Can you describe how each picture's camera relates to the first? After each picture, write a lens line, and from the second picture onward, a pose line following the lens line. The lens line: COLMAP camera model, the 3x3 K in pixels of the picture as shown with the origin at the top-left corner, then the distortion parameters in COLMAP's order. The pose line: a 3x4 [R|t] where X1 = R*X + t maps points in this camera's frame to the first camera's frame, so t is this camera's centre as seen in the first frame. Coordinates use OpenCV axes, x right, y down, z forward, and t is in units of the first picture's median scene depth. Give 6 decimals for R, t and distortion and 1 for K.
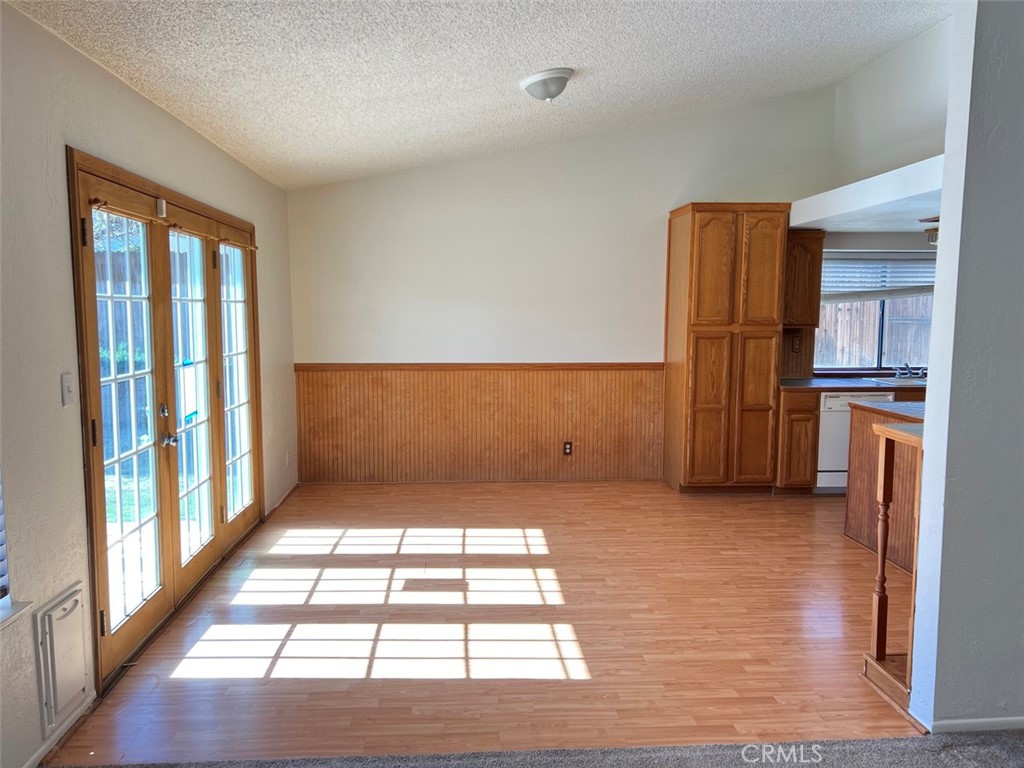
lens RADIAL K [[775.2, 0, 510.4], [0, 775.2, 384.5], [0, 0, 1]] dist [0.035379, -0.008585]
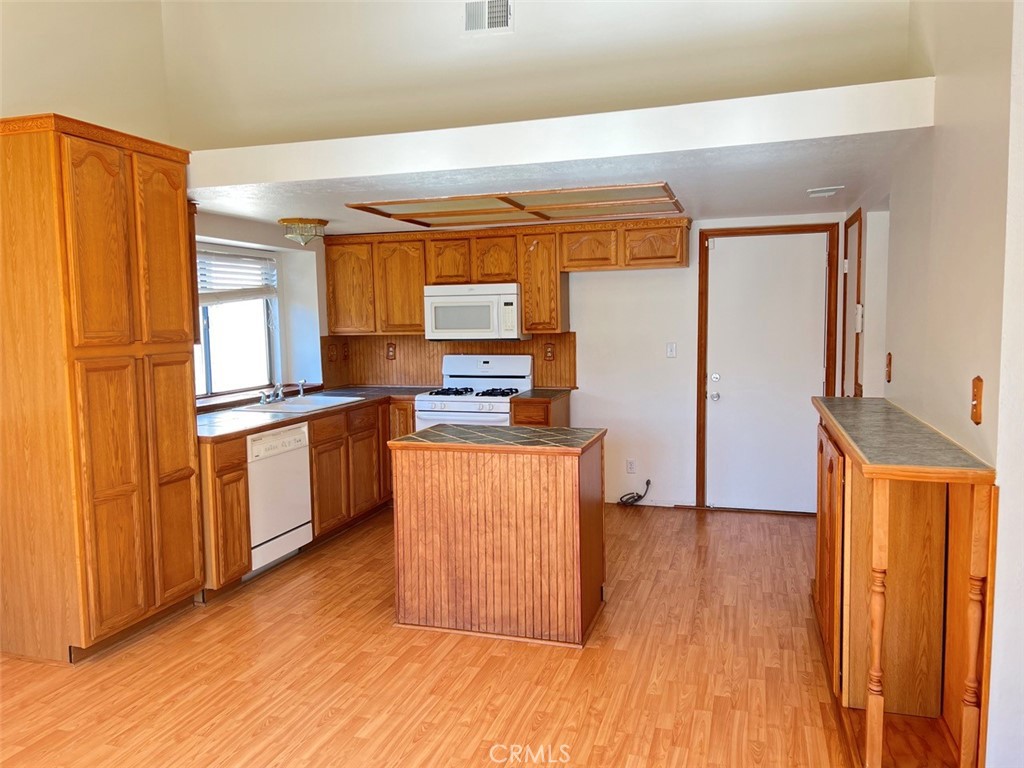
lens RADIAL K [[775.2, 0, 510.3], [0, 775.2, 384.8], [0, 0, 1]] dist [0.035379, -0.008585]
pose [[0.365746, -0.091099, 0.926246, -0.156149], [0.108339, 0.992600, 0.054846, -0.048015], [-0.924388, 0.080289, 0.372909, 0.523164]]
